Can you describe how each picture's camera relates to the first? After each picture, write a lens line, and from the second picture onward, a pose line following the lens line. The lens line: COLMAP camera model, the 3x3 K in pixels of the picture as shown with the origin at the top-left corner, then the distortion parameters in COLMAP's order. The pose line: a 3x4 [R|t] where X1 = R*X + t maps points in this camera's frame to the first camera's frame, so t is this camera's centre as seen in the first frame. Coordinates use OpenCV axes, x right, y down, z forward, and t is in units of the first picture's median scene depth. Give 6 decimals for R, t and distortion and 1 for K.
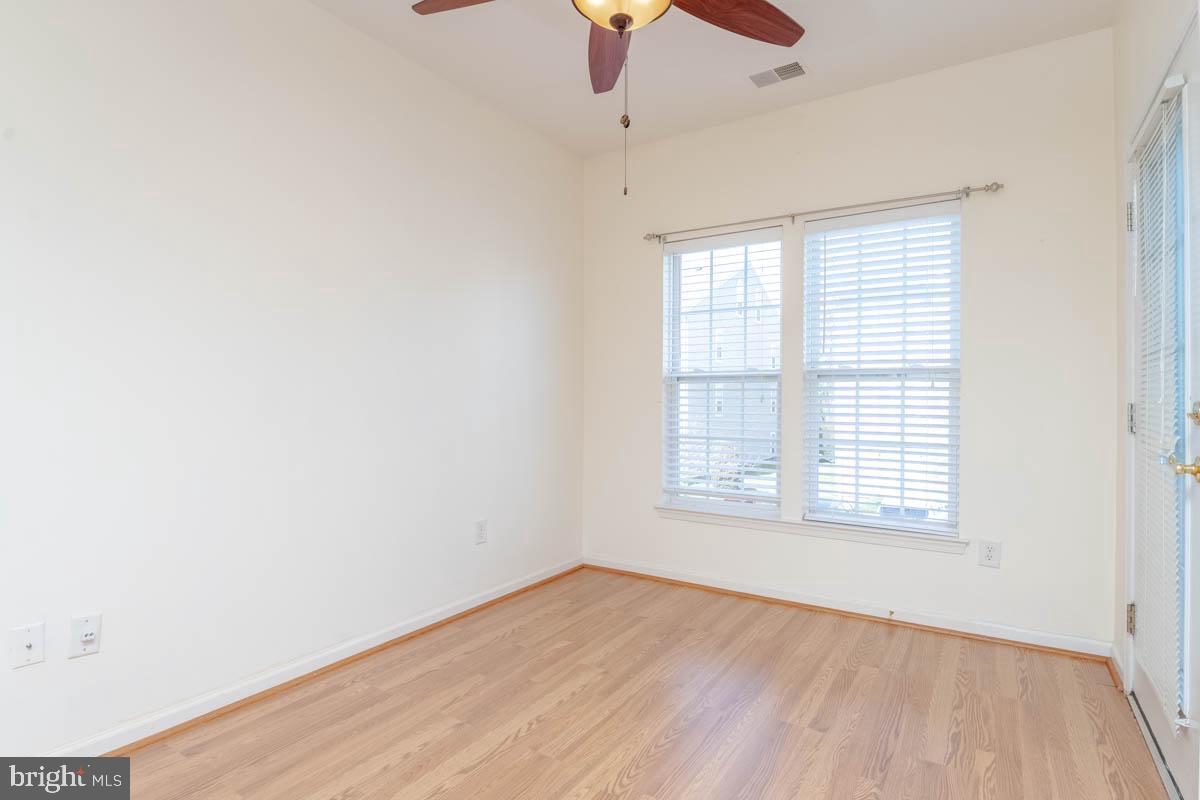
lens RADIAL K [[638.4, 0, 600.0], [0, 638.4, 400.0], [0, 0, 1]] dist [0.032911, -0.027136]
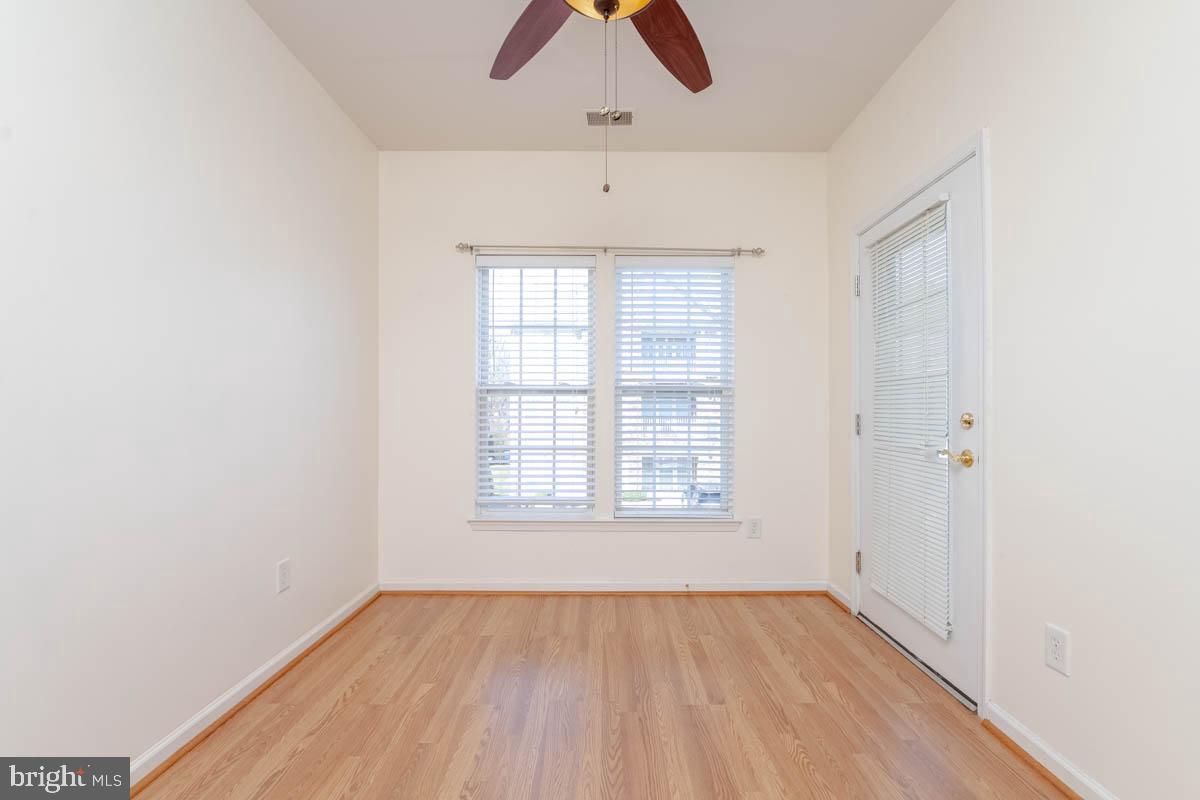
lens RADIAL K [[553.3, 0, 624.7], [0, 553.3, 411.2], [0, 0, 1]] dist [-0.003032, -0.000785]
pose [[0.830056, -0.001072, 0.557679, -0.233633], [0.001296, 0.999999, -0.000006, -0.001861], [-0.557679, 0.000727, 0.830056, 0.194241]]
